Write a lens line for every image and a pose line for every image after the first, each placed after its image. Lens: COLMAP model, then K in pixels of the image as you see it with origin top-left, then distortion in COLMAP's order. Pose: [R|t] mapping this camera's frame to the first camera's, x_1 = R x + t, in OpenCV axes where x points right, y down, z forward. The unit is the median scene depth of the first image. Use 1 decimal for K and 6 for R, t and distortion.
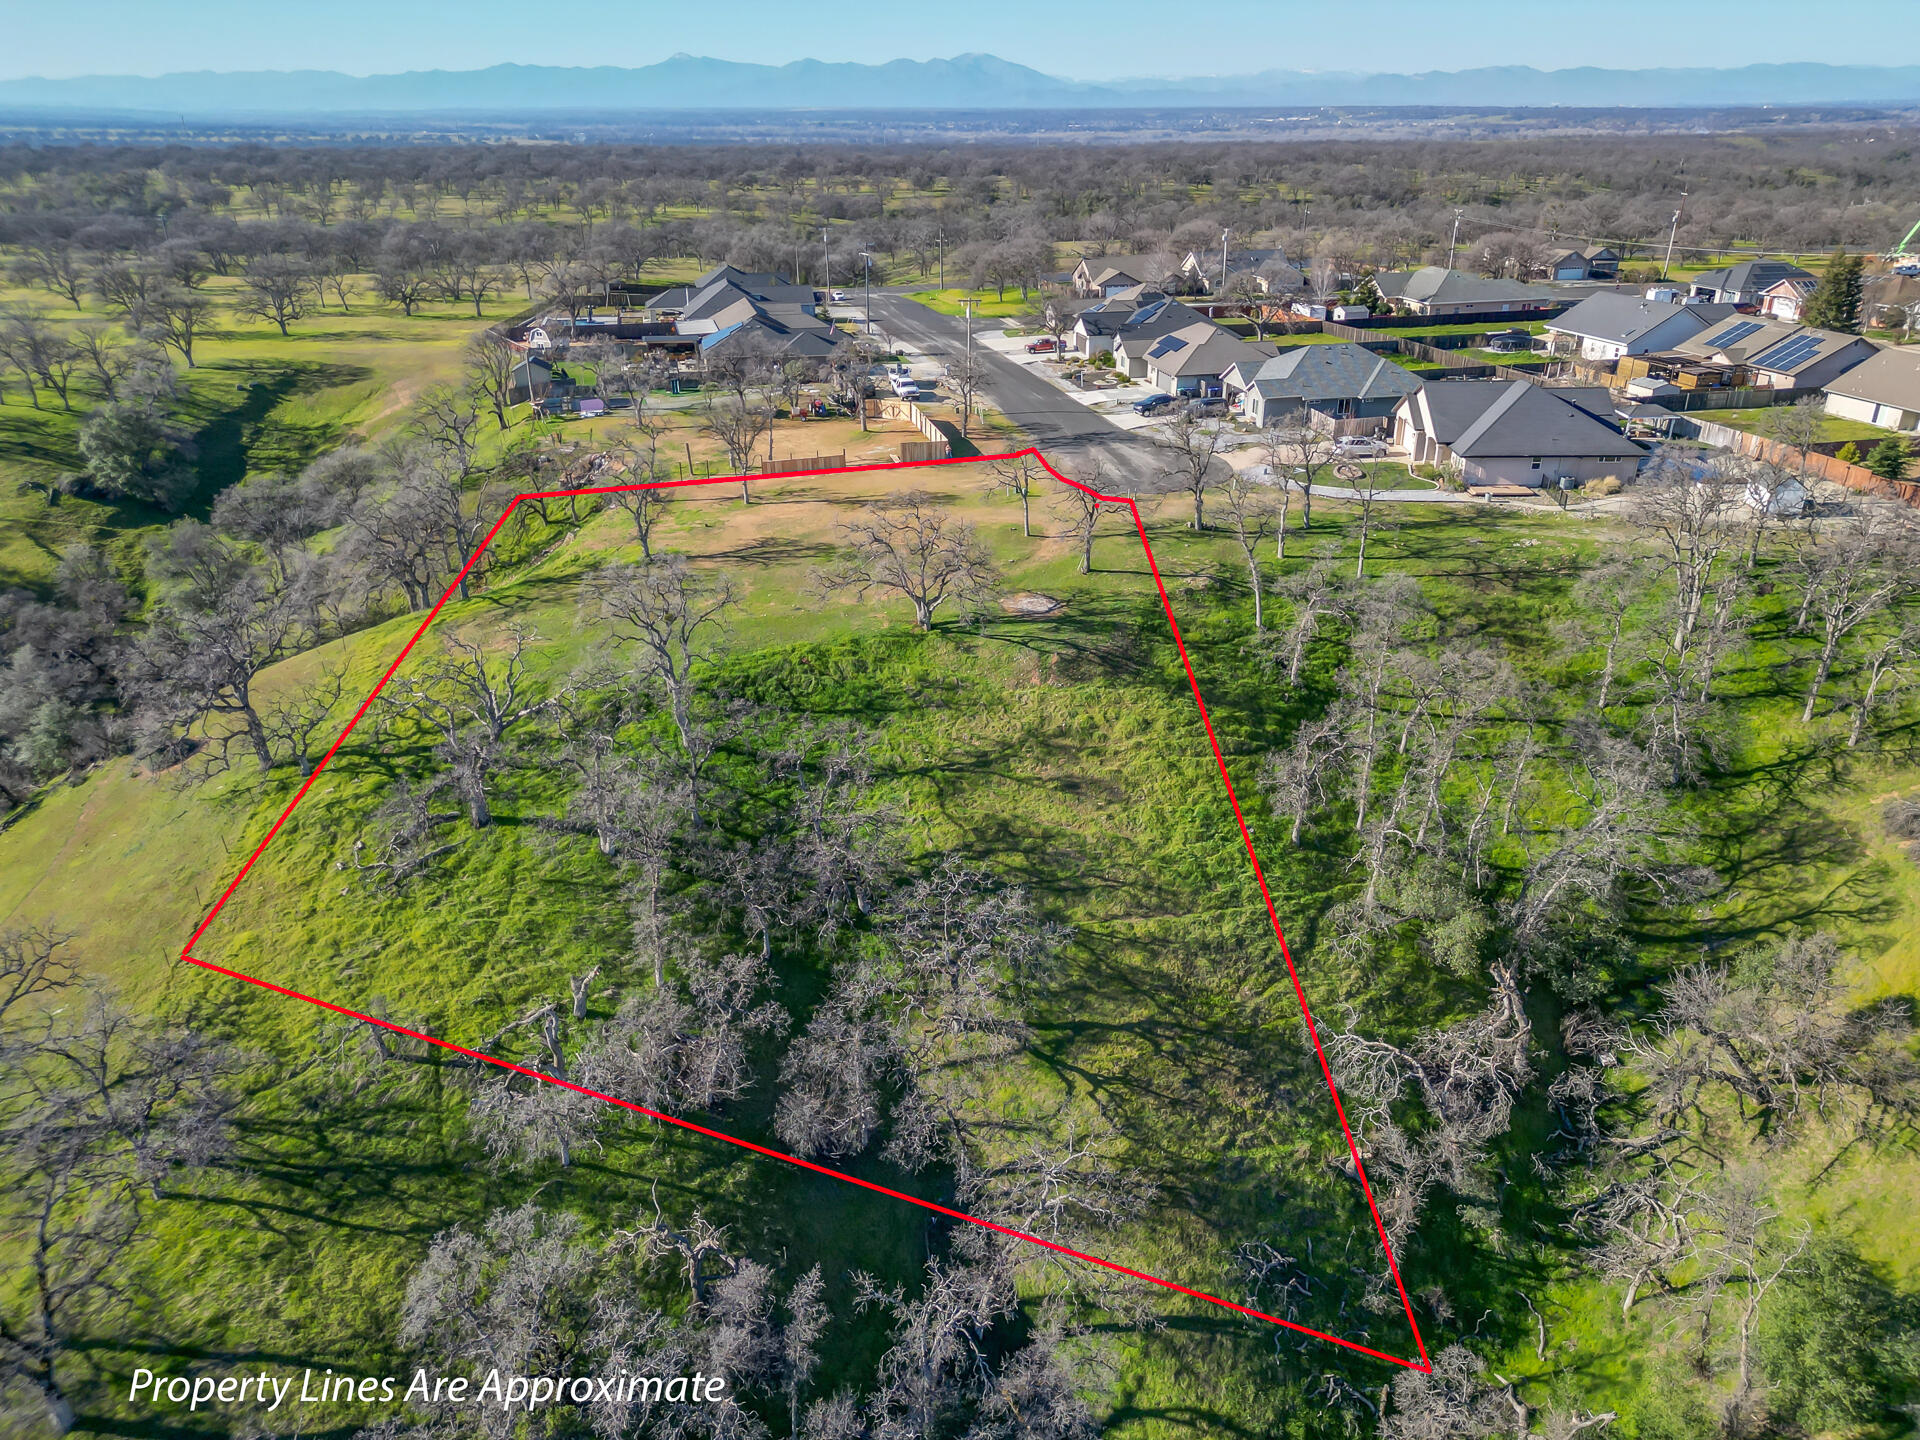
lens RADIAL K [[1336.2, 0, 960.0], [0, 1336.2, 720.0], [0, 0, 1]] dist [0.077368, -0.072013]
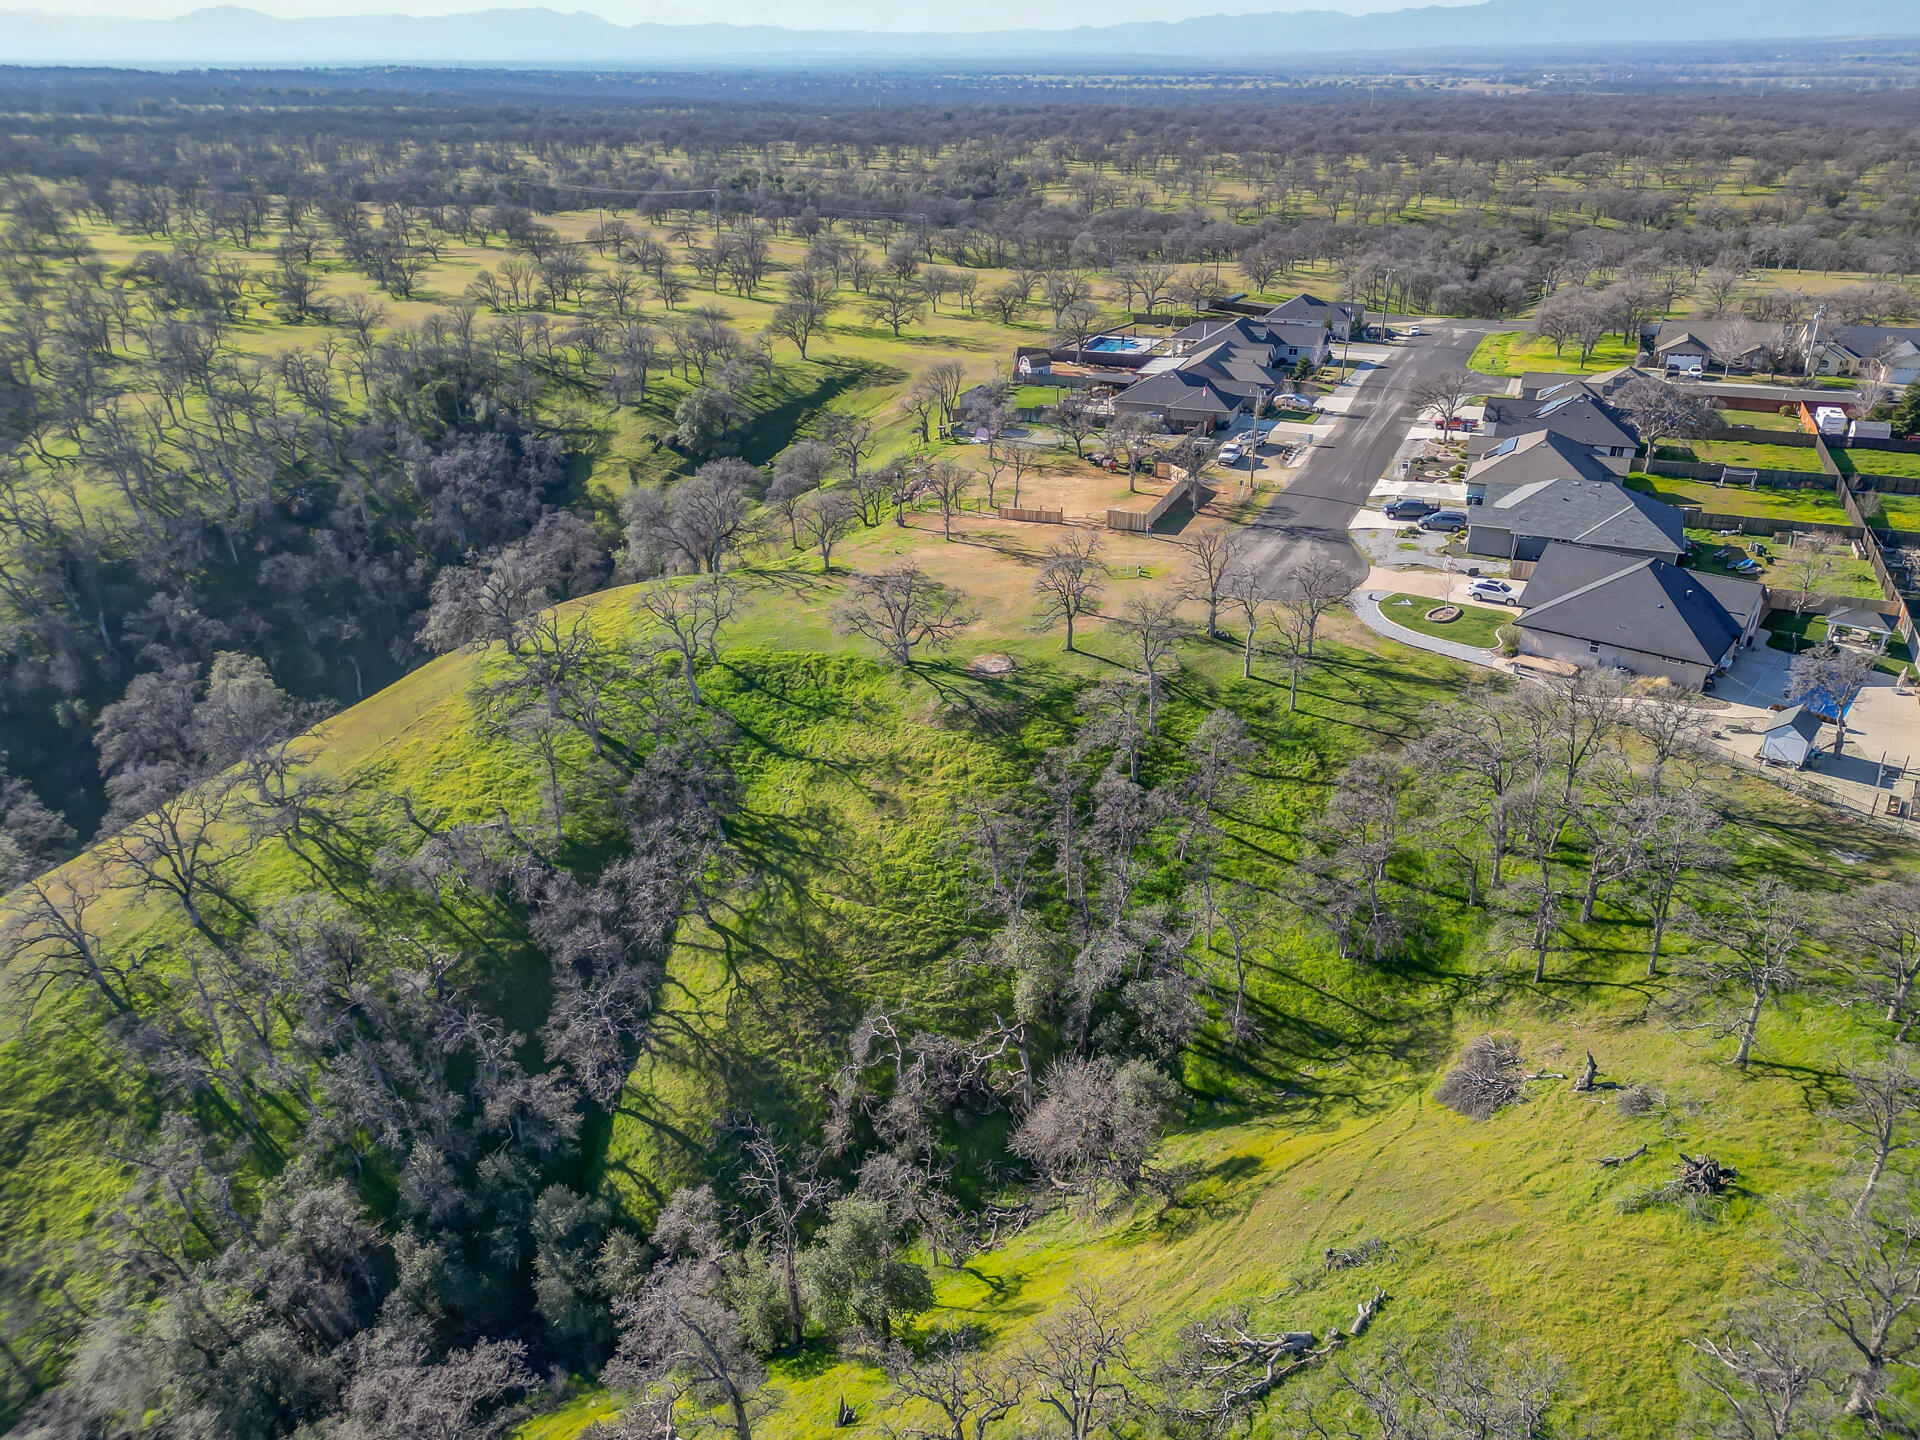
lens RADIAL K [[1336.2, 0, 960.0], [0, 1336.2, 720.0], [0, 0, 1]] dist [0.077368, -0.072013]
pose [[0.809702, 0.255299, -0.528399, 0.818309], [-0.235982, 0.966053, 0.105143, -0.185024], [0.537304, 0.039558, 0.842460, -0.110745]]
